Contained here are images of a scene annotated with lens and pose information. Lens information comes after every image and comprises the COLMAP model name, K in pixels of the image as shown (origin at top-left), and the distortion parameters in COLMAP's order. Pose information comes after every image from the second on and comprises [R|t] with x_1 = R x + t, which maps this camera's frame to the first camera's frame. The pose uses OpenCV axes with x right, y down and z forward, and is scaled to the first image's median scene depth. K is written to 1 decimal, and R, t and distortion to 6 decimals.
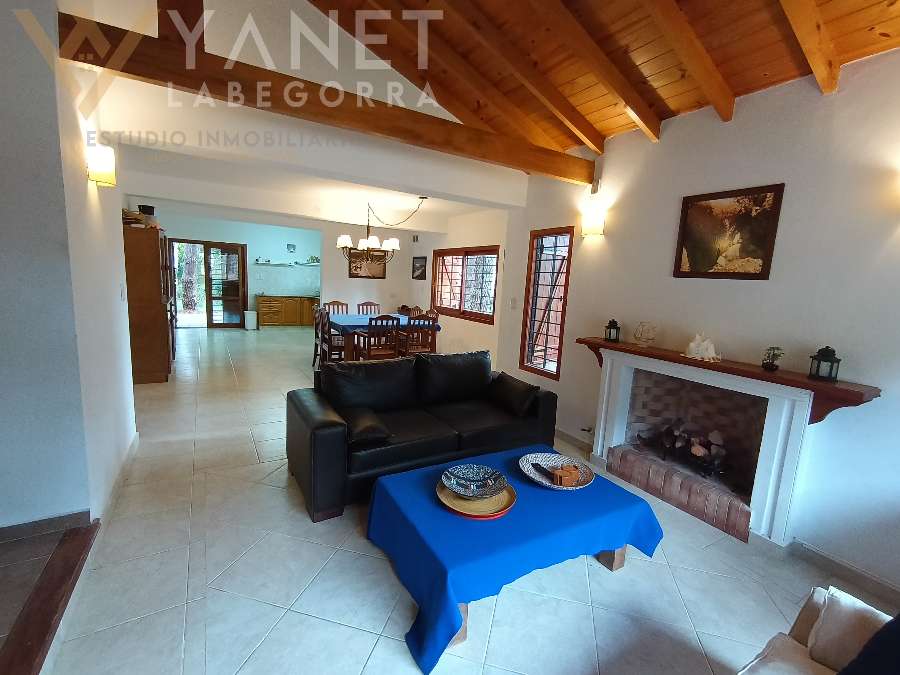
lens RADIAL K [[406.5, 0, 446.7], [0, 406.5, 336.5], [0, 0, 1]] dist [0.003283, -0.000305]
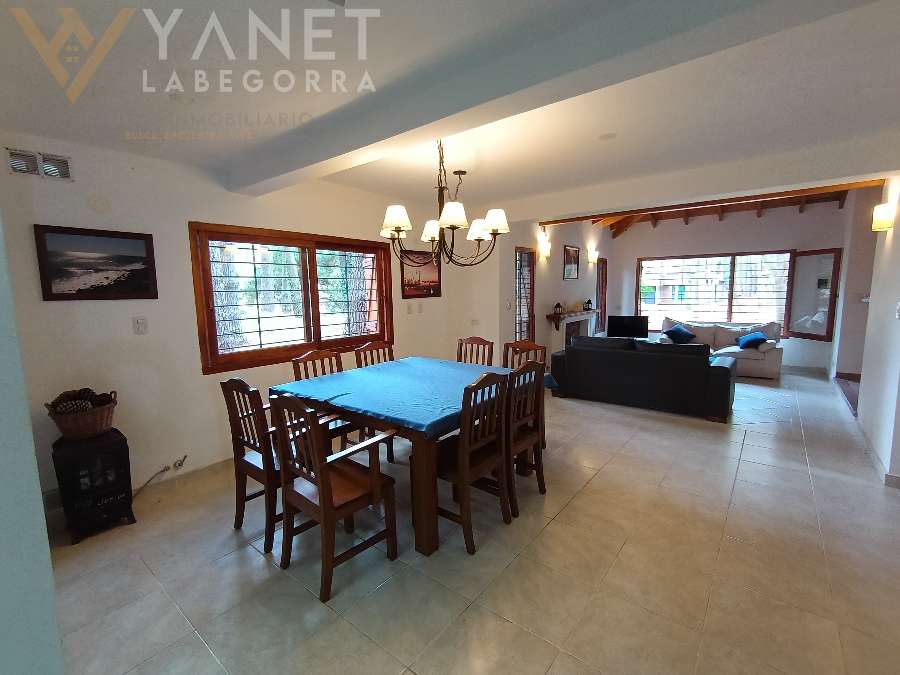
lens RADIAL K [[406.5, 0, 449.8], [0, 406.5, 342.6], [0, 0, 1]] dist [0.003283, -0.000305]
pose [[-0.362373, -0.170225, 0.916357, -1.837779], [0.127889, 0.964799, 0.229797, -0.563022], [-0.923218, 0.200464, -0.327847, 3.261981]]
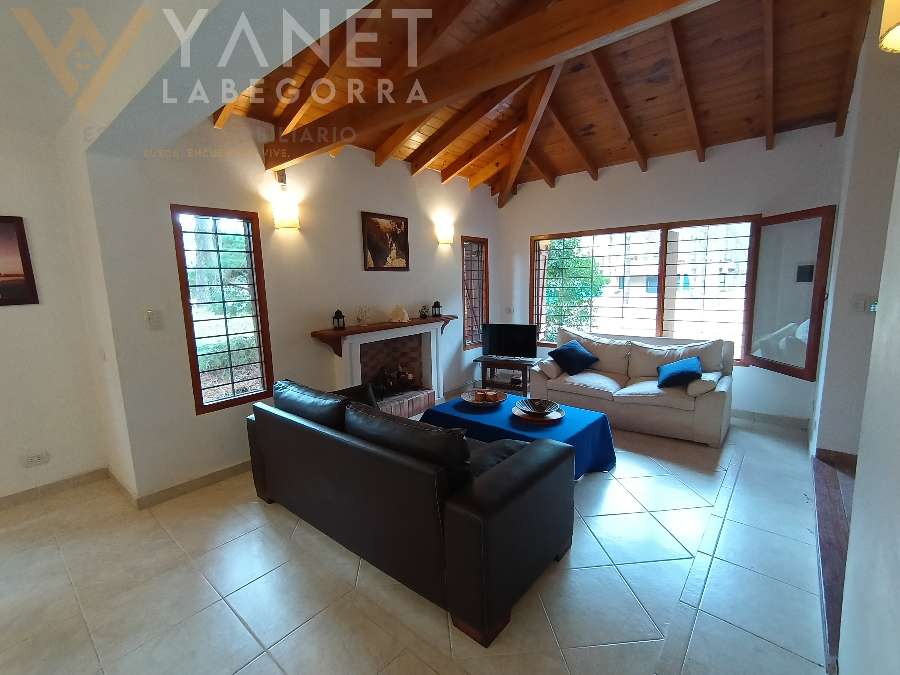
lens RADIAL K [[406.5, 0, 451.7], [0, 406.5, 342.5], [0, 0, 1]] dist [0.003283, -0.000305]
pose [[-0.341682, -0.192220, 0.919948, -1.132299], [0.135369, 0.958587, 0.250571, -0.294972], [-0.930016, 0.210148, -0.301511, 1.617124]]
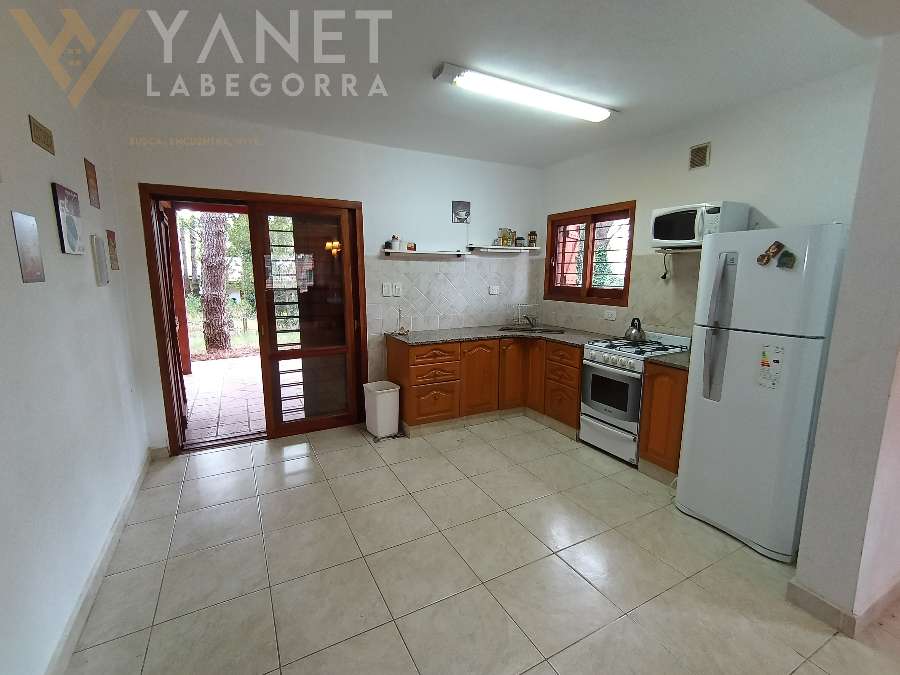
lens RADIAL K [[406.5, 0, 452.1], [0, 406.5, 333.8], [0, 0, 1]] dist [0.003283, -0.000305]
pose [[0.998639, -0.030456, -0.042343, -0.284157], [0.031327, 0.999308, 0.020055, -0.080032], [0.041703, -0.021354, 0.998902, 0.452645]]
